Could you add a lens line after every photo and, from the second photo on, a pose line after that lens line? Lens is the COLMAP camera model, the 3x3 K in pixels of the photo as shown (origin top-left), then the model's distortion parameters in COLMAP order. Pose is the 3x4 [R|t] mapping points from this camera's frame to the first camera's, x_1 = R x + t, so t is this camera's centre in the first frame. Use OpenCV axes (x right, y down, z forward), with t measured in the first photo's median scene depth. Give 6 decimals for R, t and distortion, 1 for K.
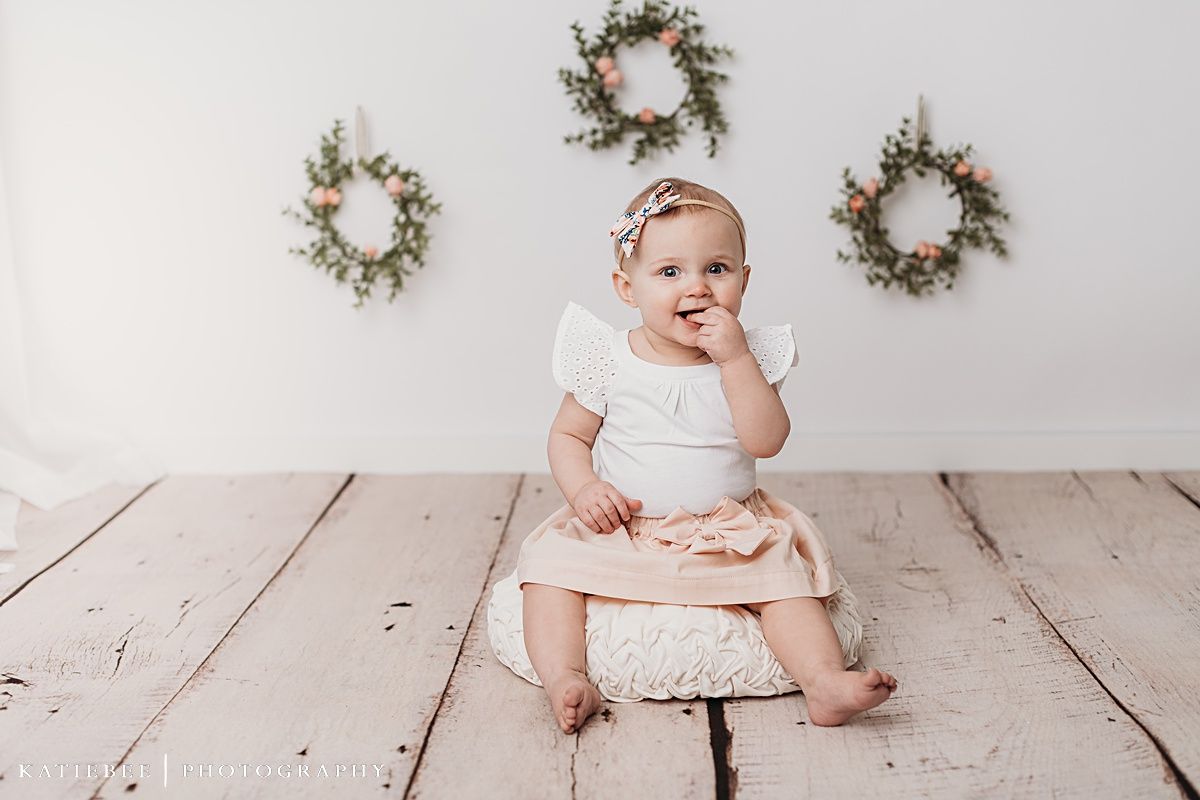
lens RADIAL K [[1667.1, 0, 616.8], [0, 1667.1, 388.4], [0, 0, 1]] dist [0.012679, 0.052777]
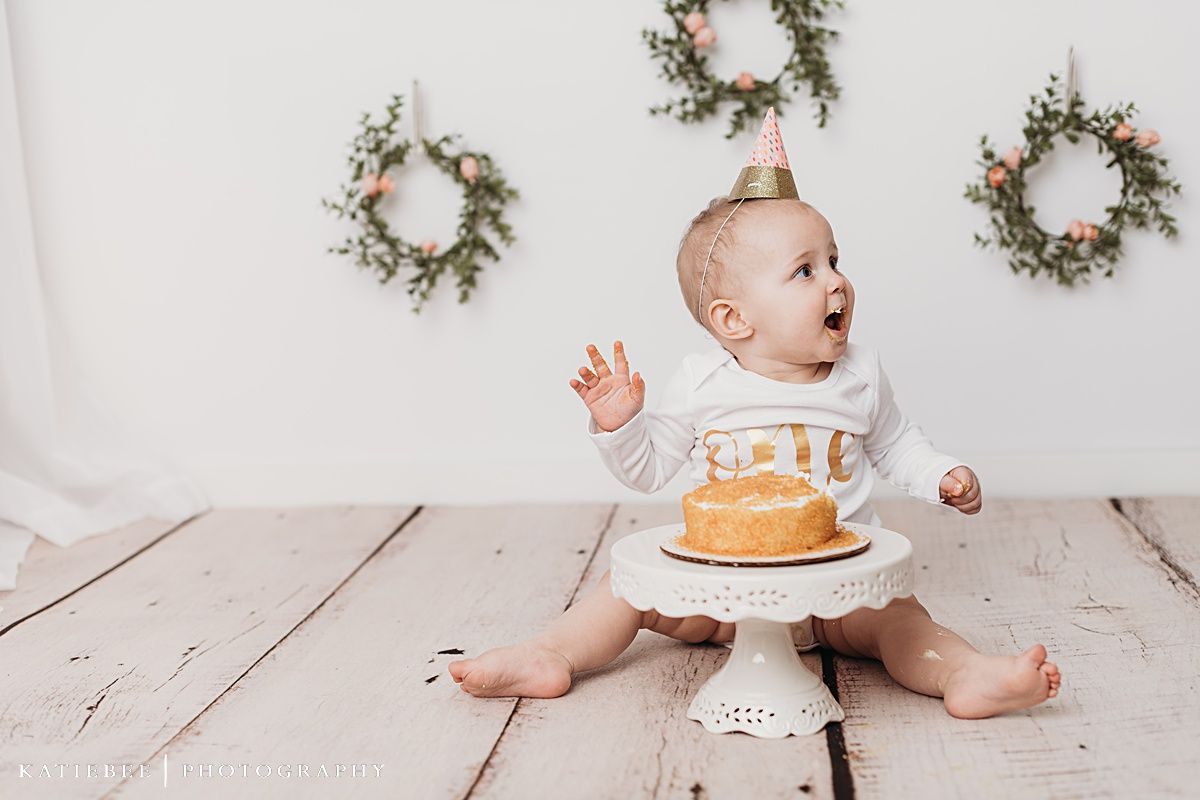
lens RADIAL K [[1688.4, 0, 596.5], [0, 1688.4, 394.2], [0, 0, 1]] dist [-0.003241, 0.007930]
pose [[0.997103, -0.014970, -0.074569, 0.004072], [0.012764, 0.999469, -0.029971, 0.022183], [0.074978, 0.028933, 0.996765, 0.135442]]
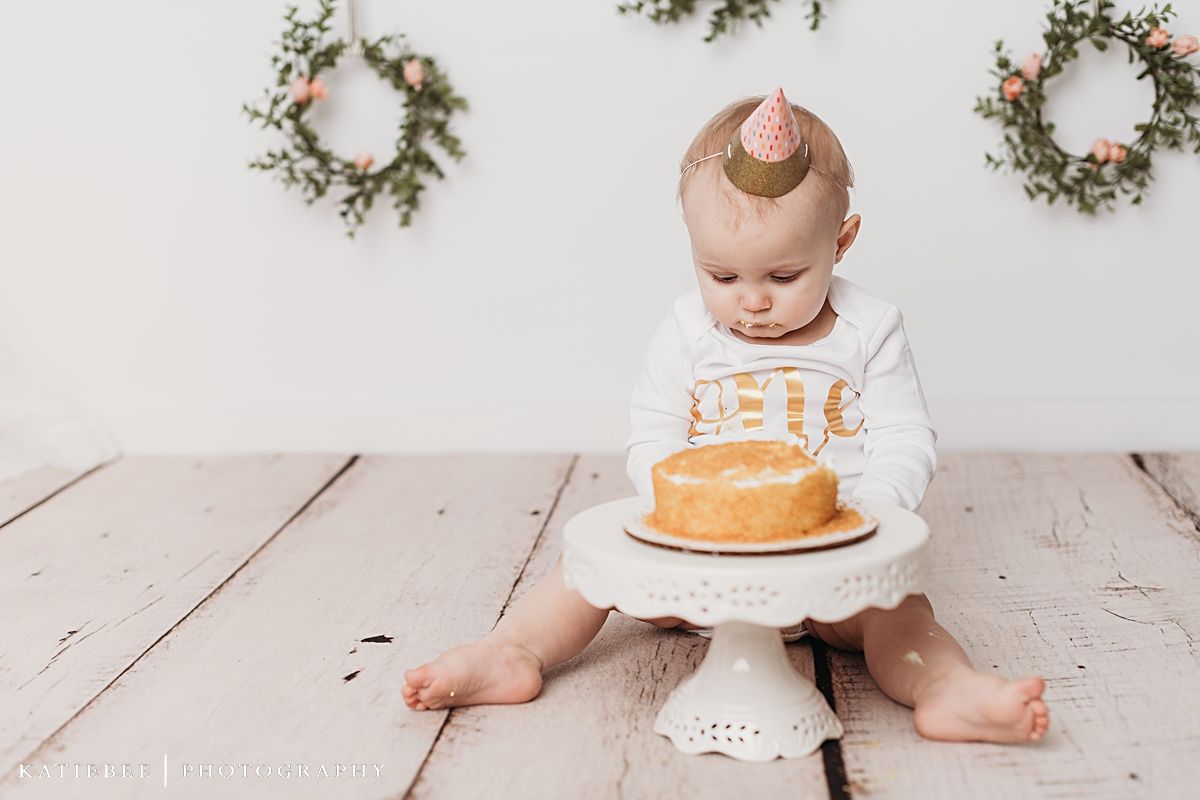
lens RADIAL K [[1754.3, 0, 593.3], [0, 1754.3, 398.0], [0, 0, 1]] dist [-0.002426, 0.019274]
pose [[0.998340, -0.004003, -0.057463, 0.002315], [0.004794, 0.999896, 0.013627, 0.015243], [0.057402, -0.013880, 0.998255, 0.208565]]
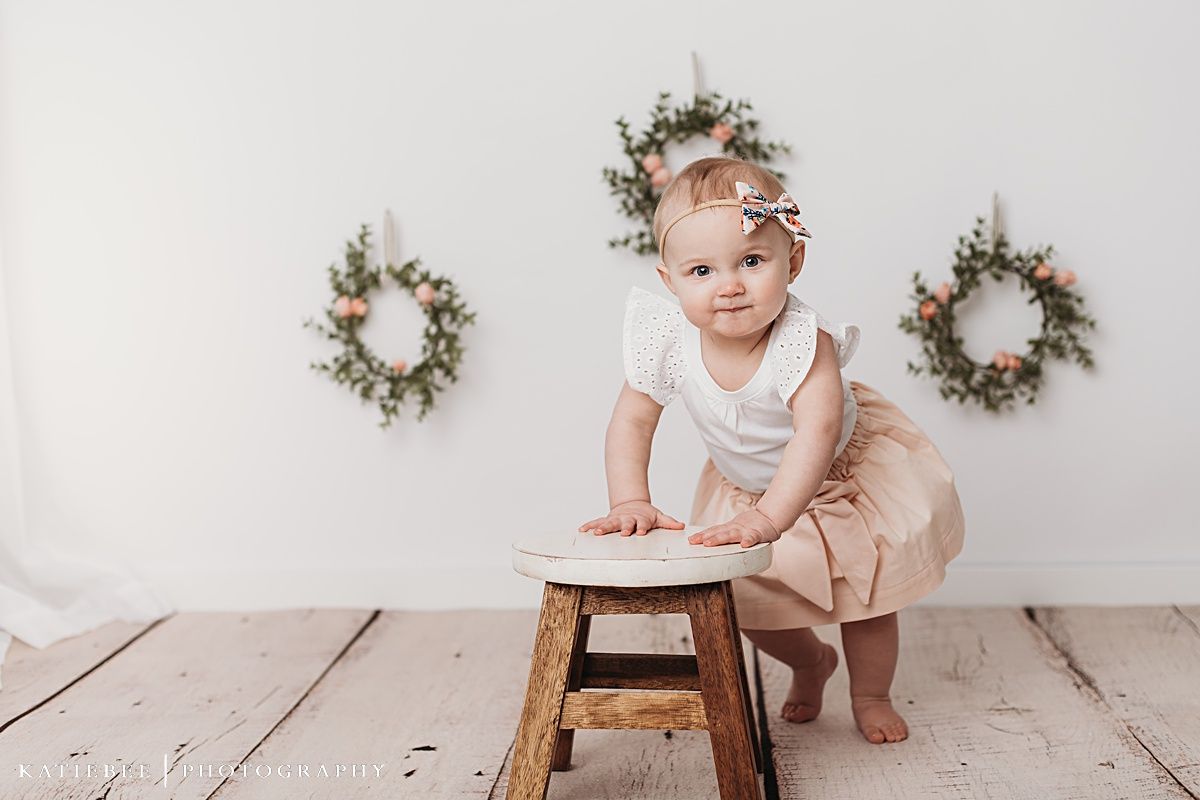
lens RADIAL K [[1729.1, 0, 631.5], [0, 1729.1, 399.1], [0, 0, 1]] dist [0.026724, 0.012158]
pose [[0.999789, -0.004555, -0.020026, -0.000126], [0.002893, 0.996606, -0.082265, 0.015448], [0.020333, 0.082190, 0.996409, 0.053295]]
